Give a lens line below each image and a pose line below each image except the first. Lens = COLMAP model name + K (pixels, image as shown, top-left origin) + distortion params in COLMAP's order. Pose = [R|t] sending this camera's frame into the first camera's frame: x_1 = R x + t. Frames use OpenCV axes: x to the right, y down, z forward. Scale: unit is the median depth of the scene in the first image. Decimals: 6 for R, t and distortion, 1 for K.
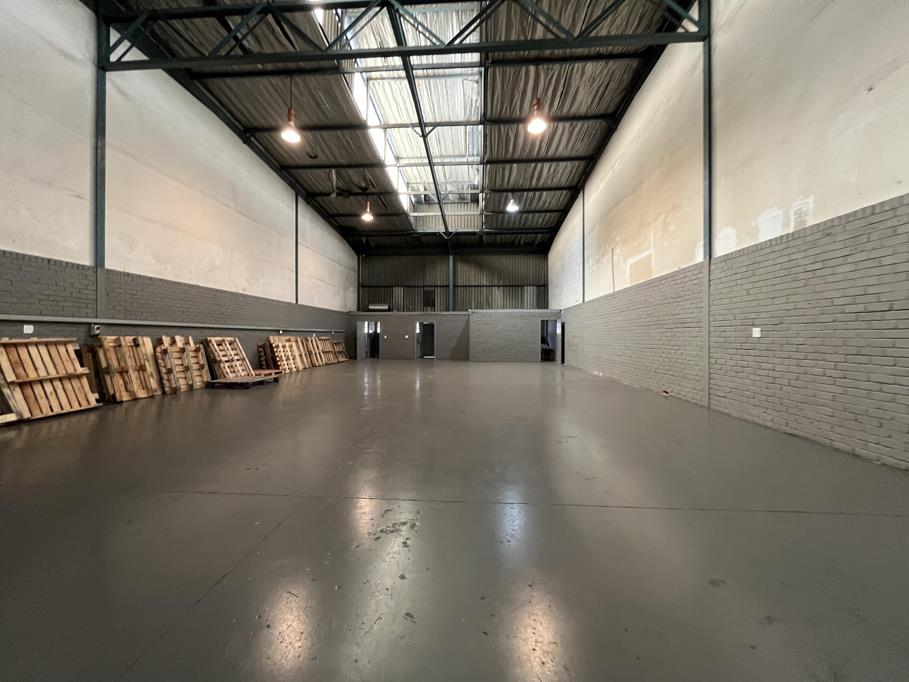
lens RADIAL K [[360.3, 0, 450.8], [0, 360.3, 337.3], [0, 0, 1]] dist [-0.002973, -0.000231]
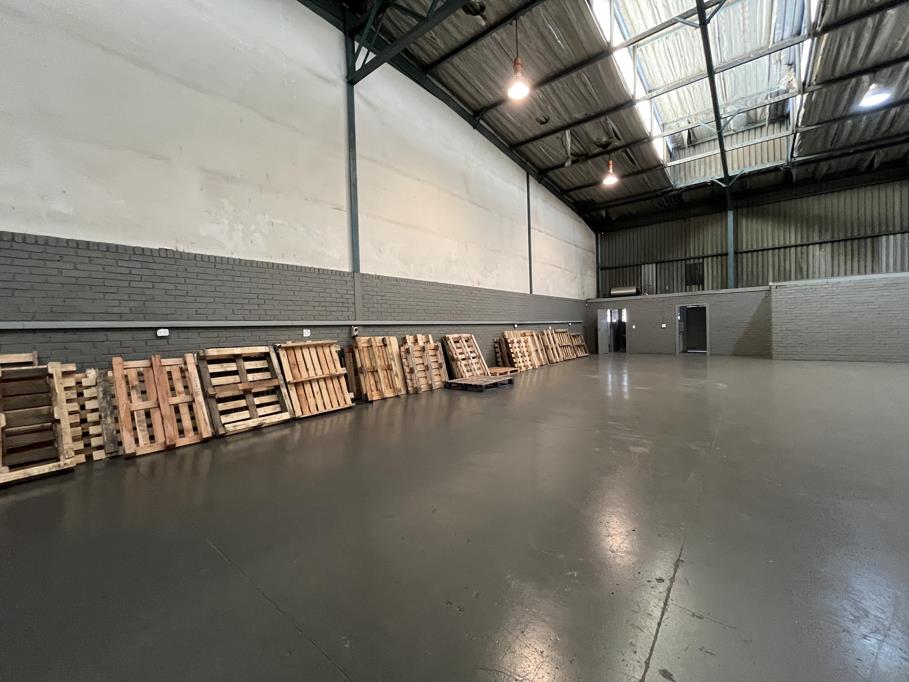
lens RADIAL K [[371.1, 0, 457.2], [0, 371.1, 335.7], [0, 0, 1]] dist [0.000544, 0.000724]
pose [[0.822347, -0.017141, -0.568729, -0.060787], [0.029895, 0.999467, 0.013102, -0.007223], [0.568201, -0.027776, 0.822421, 0.146619]]
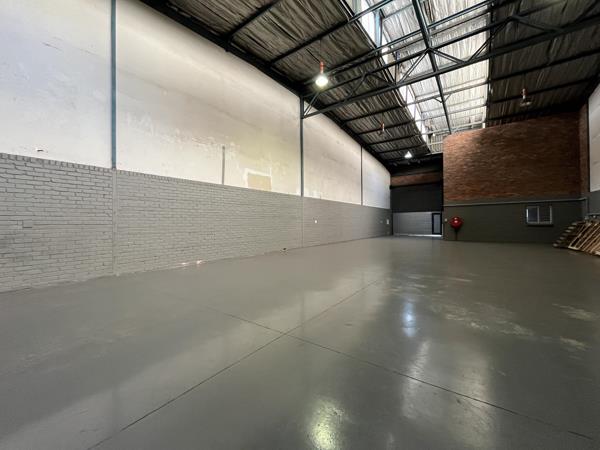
lens RADIAL K [[244.9, 0, 299.8], [0, 244.9, 223.3], [0, 0, 1]] dist [0.000544, 0.000724]
pose [[0.839894, -0.006109, -0.542716, -0.018048], [0.007292, 0.999973, 0.000029, -0.000959], [0.542702, -0.003982, 0.839916, -0.285016]]
